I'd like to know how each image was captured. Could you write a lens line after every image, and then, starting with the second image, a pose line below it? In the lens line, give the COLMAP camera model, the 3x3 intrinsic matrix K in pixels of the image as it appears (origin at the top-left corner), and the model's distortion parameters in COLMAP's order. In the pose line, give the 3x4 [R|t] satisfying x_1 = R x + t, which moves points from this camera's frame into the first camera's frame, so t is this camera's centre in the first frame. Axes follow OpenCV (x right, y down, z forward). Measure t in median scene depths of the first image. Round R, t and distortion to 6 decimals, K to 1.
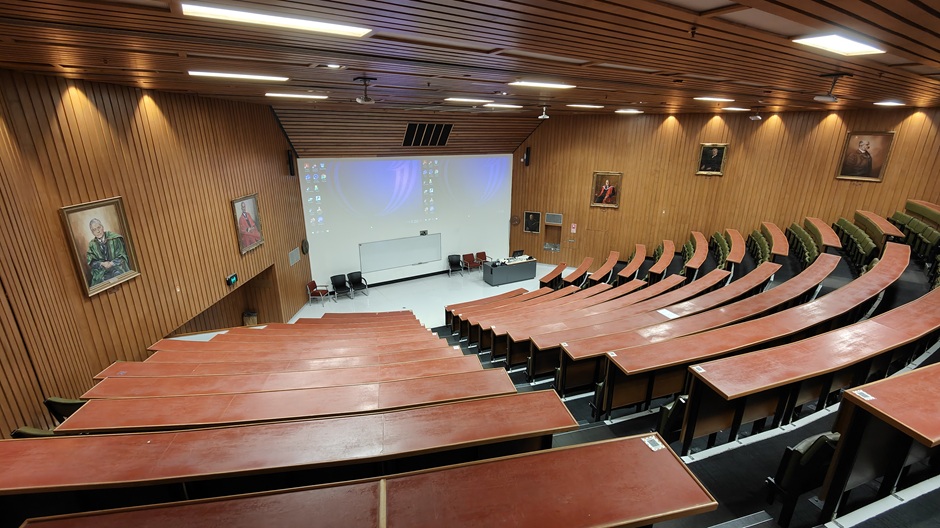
lens RADIAL K [[413.5, 0, 470.0], [0, 413.5, 264.0], [0, 0, 1]] dist [0.057336, -0.000720]
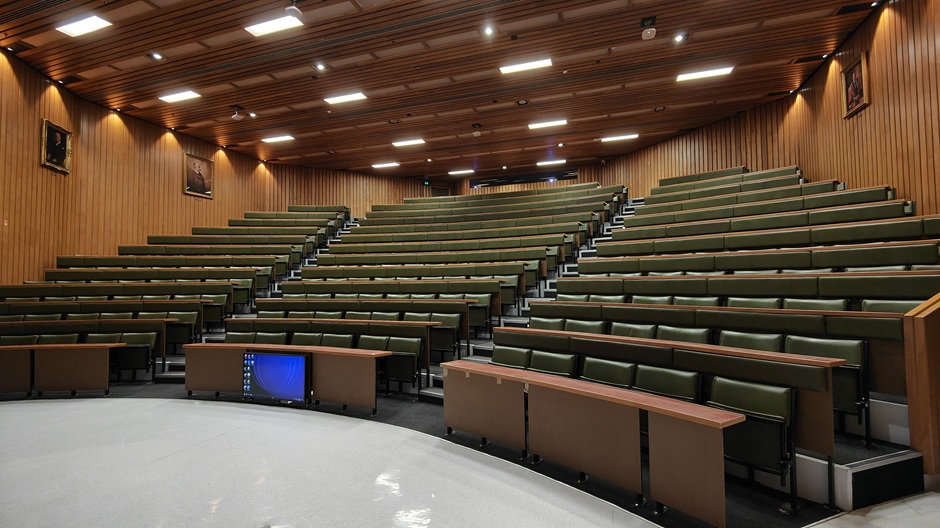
lens RADIAL K [[426.1, 0, 470.0], [0, 426.1, 264.0], [0, 0, 1]] dist [-0.000802, -0.000818]
pose [[-0.622080, 0.032277, 0.782288, -0.380891], [0.243130, 0.957719, 0.153823, -0.014119], [-0.744247, 0.285888, -0.603626, 1.013491]]
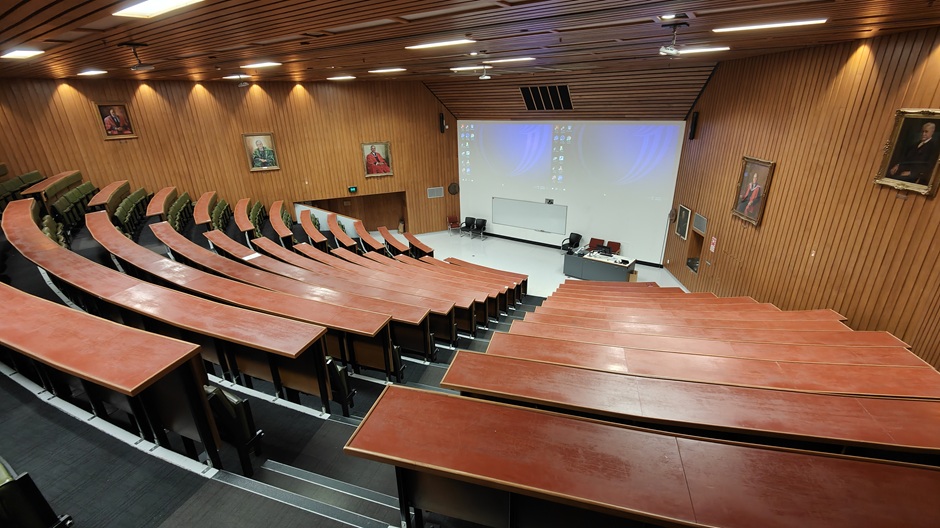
lens RADIAL K [[413.5, 0, 470.0], [0, 413.5, 264.0], [0, 0, 1]] dist [0.057336, -0.000720]
pose [[0.388817, 0.329018, -0.860563, 0.830878], [-0.255677, 0.935905, 0.242304, -0.148386], [0.885127, 0.125814, 0.448018, 0.484218]]
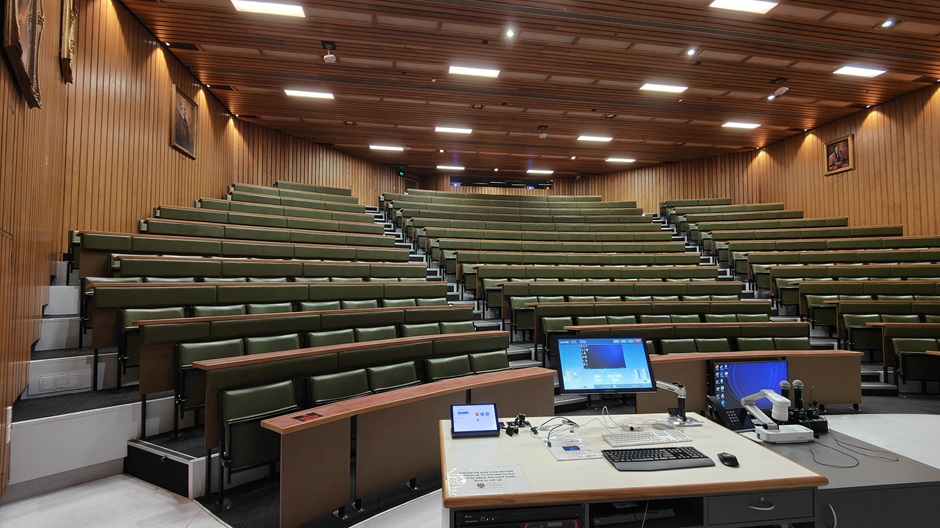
lens RADIAL K [[426.1, 0, 470.0], [0, 426.1, 264.0], [0, 0, 1]] dist [-0.000802, -0.000818]
pose [[-0.928000, 0.012372, 0.372375, 0.110225], [0.109578, 0.964309, 0.241043, -0.106899], [-0.356102, 0.264492, -0.896234, 1.308859]]
